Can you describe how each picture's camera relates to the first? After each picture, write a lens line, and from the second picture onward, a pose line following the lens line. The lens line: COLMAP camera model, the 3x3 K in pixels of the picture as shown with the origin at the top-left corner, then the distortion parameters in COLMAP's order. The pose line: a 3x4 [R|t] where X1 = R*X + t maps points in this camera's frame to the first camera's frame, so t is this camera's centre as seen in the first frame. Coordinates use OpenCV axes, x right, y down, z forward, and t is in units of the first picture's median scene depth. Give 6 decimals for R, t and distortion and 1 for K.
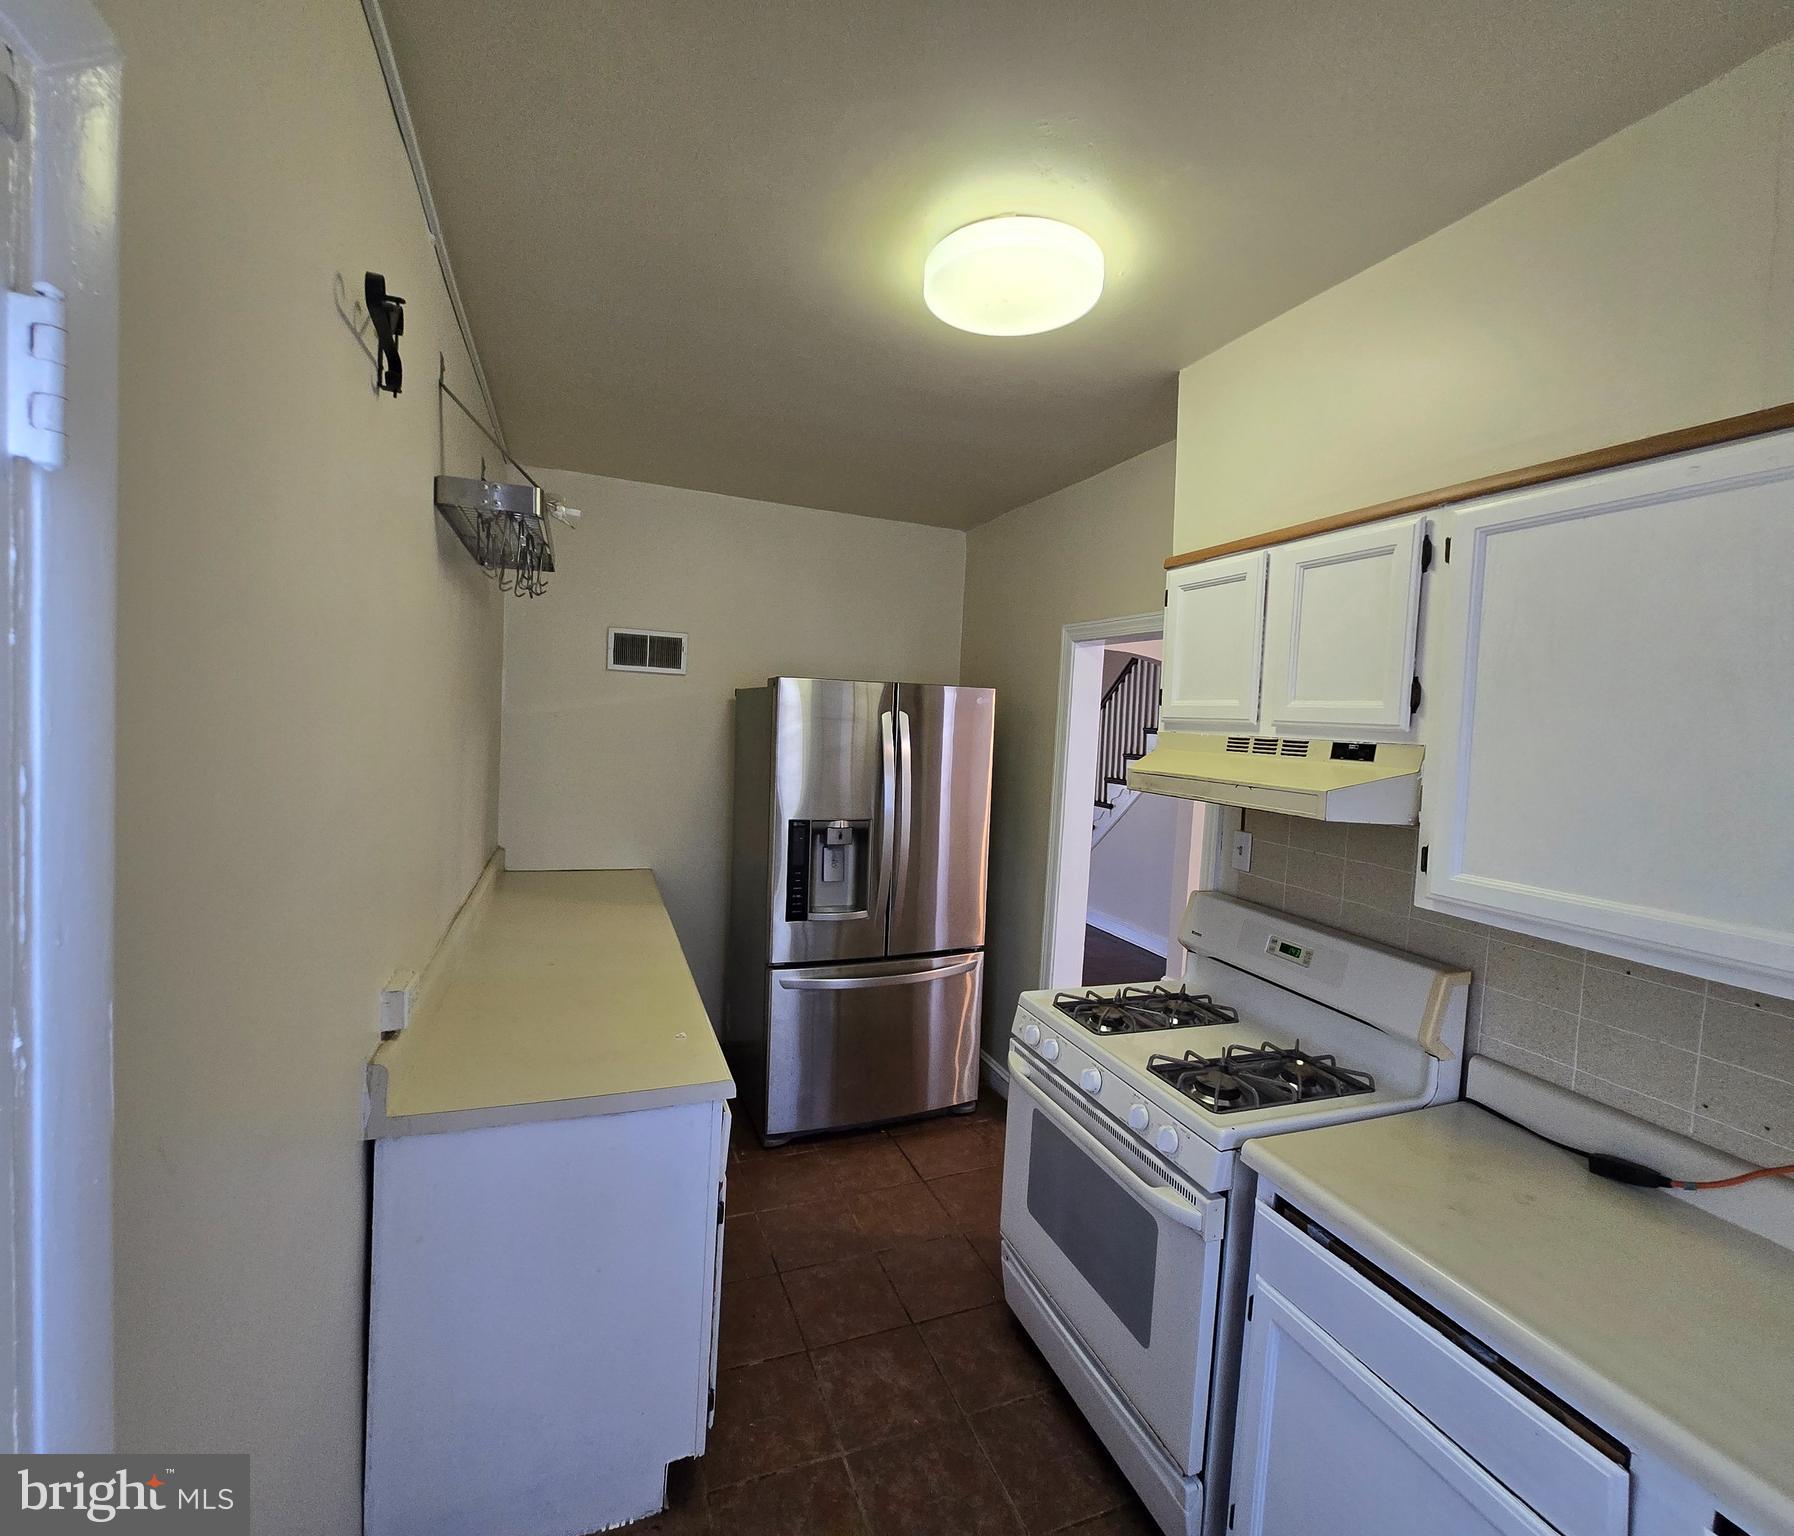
lens RADIAL K [[802.1, 0, 885.4], [0, 802.1, 755.3], [0, 0, 1]] dist [0.002242, -0.001157]
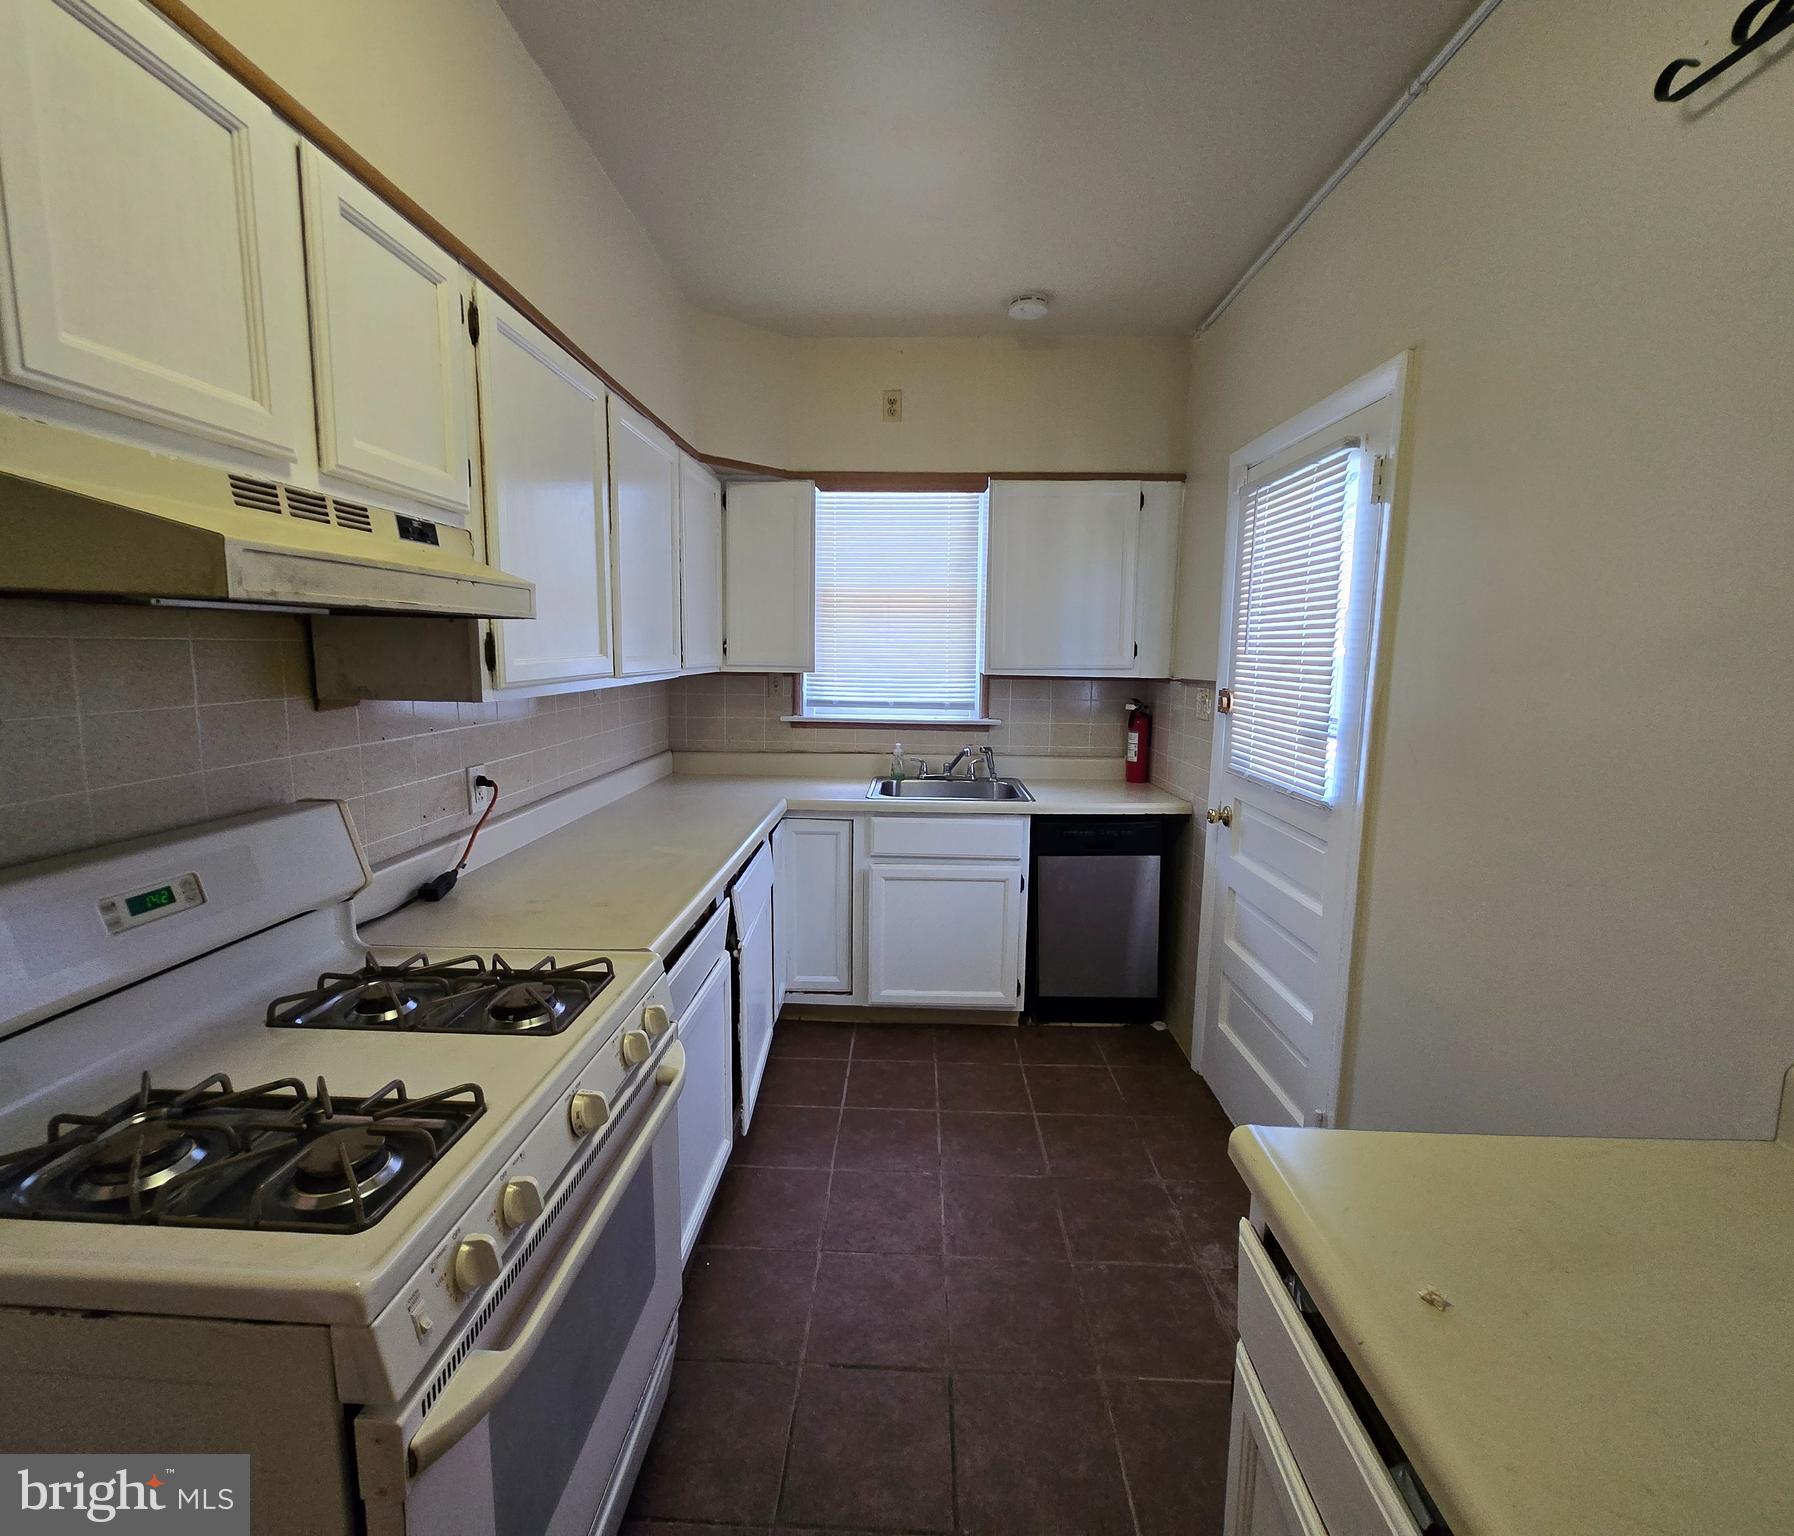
lens RADIAL K [[802.1, 0, 885.4], [0, 802.1, 755.3], [0, 0, 1]] dist [0.002242, -0.001157]
pose [[-0.917825, -0.110088, 0.381416, -0.137891], [-0.035248, 0.979584, 0.197919, 0.035990], [-0.395418, 0.168210, -0.902967, 1.457658]]
